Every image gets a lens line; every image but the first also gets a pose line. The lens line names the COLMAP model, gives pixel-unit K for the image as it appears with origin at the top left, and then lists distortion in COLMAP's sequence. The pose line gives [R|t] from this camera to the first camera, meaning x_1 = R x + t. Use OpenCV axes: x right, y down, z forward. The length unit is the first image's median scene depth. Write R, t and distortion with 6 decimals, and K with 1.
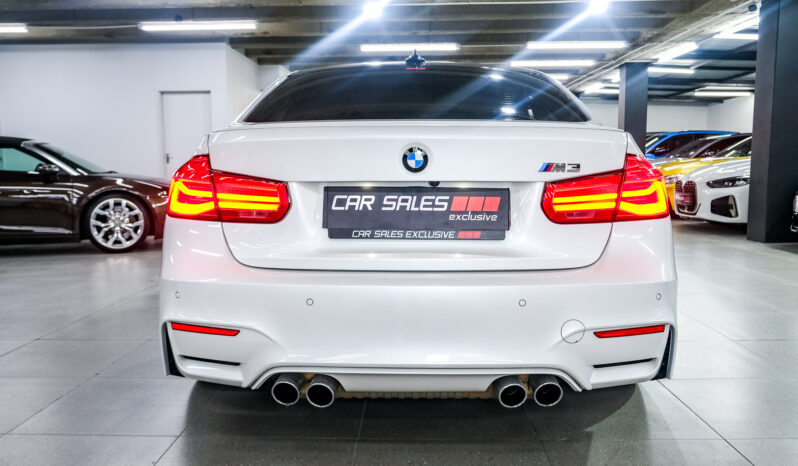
lens RADIAL K [[638.7, 0, 400.3], [0, 638.7, 234.5], [0, 0, 1]] dist [-0.001676, 0.002995]
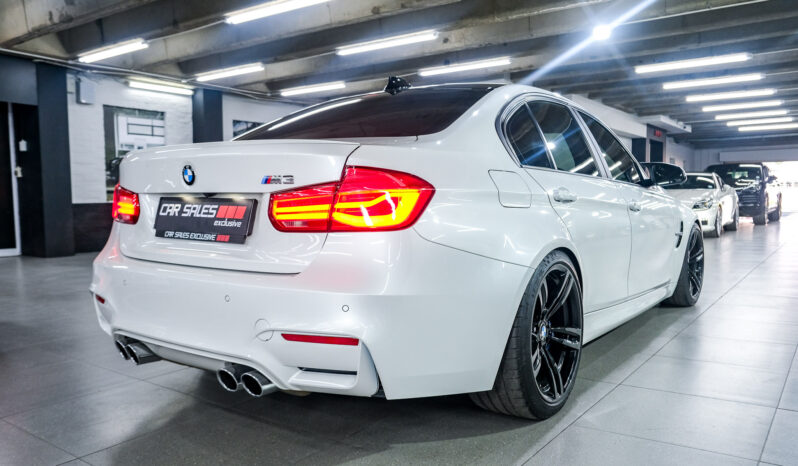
lens RADIAL K [[602.4, 0, 396.4], [0, 602.4, 233.2], [0, 0, 1]] dist [-0.005277, -0.001063]
pose [[0.833177, 0.036598, -0.551794, 0.973281], [-0.057263, 0.998154, -0.020260, -0.004581], [0.550033, 0.048477, 0.833735, 0.250803]]
